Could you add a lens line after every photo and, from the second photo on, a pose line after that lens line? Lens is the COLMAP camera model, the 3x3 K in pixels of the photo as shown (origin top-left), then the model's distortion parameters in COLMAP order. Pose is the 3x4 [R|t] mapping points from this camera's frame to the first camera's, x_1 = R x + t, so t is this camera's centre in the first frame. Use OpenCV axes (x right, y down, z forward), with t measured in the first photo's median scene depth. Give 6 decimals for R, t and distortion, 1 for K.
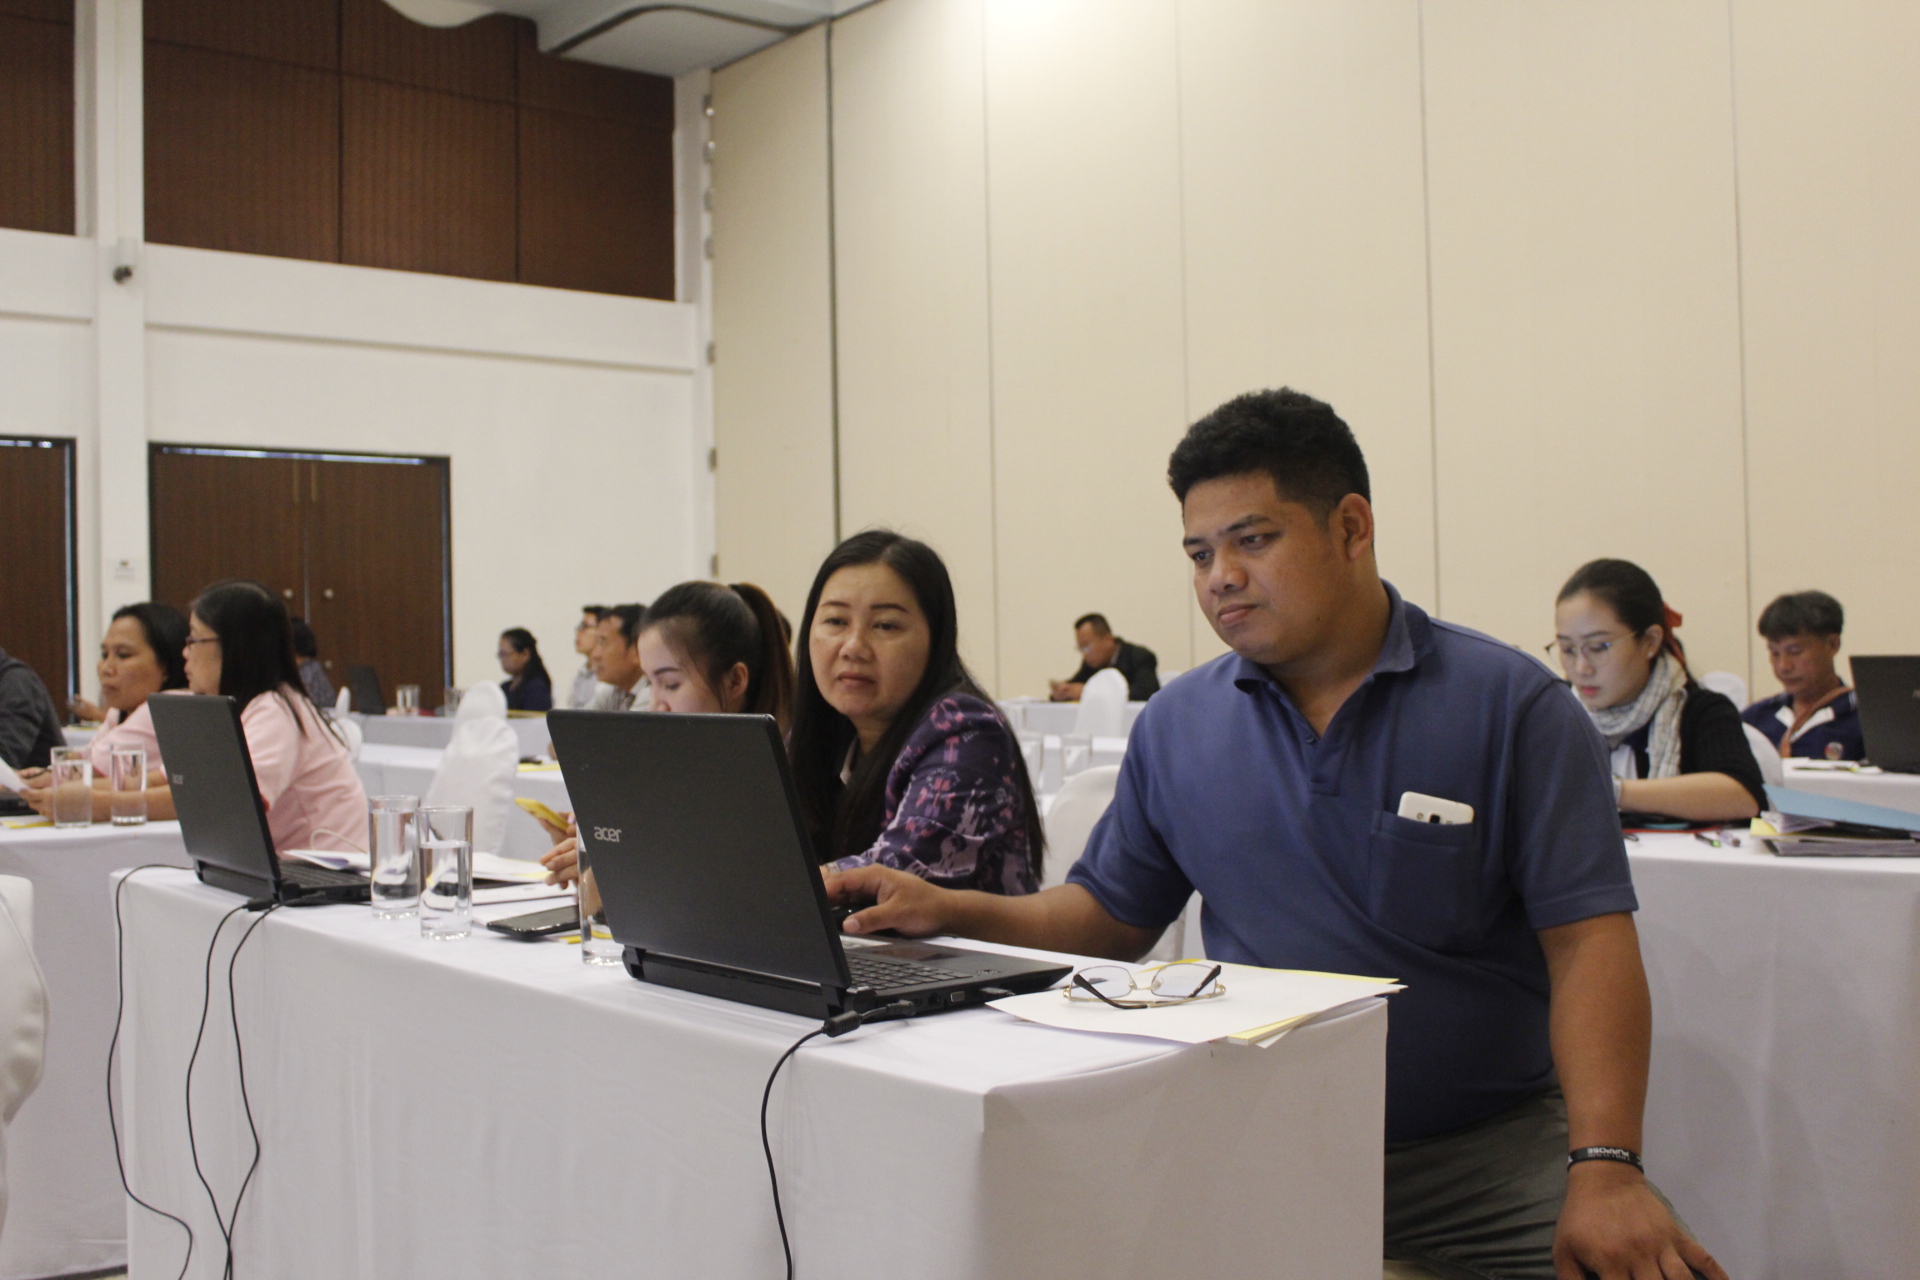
lens RADIAL K [[2020.0, 0, 960.0], [0, 2020.0, 640.0], [0, 0, 1]] dist [-0.153433, 0.265944]
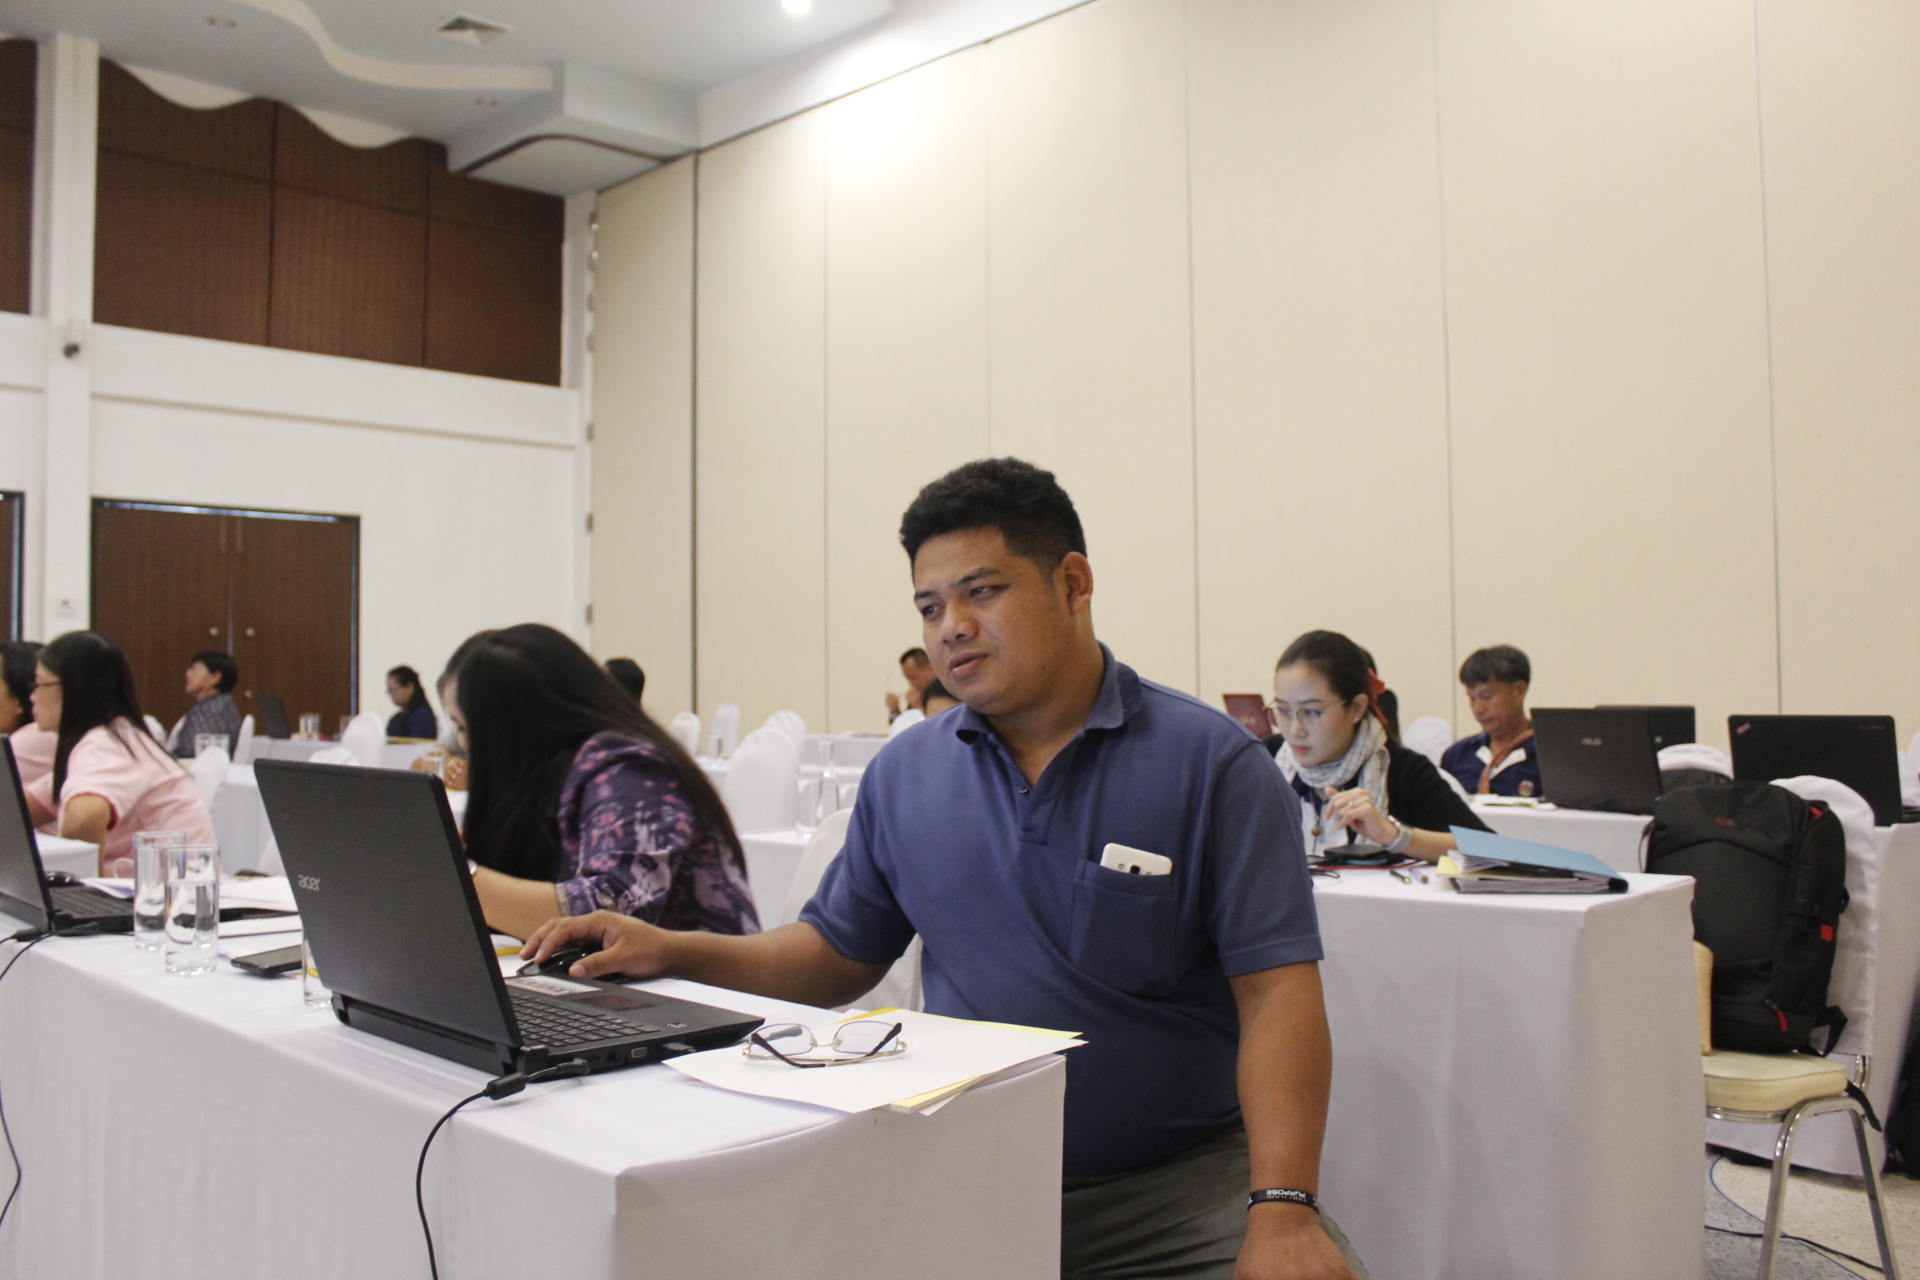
lens RADIAL K [[1688.0, 0, 960.0], [0, 1688.0, 640.0], [0, 0, 1]] dist [-0.158930, 0.175712]
pose [[0.996099, 0.016558, 0.086675, 0.055531], [-0.014467, 0.999590, -0.024692, -0.006977], [-0.087049, 0.023341, 0.995931, 0.102286]]
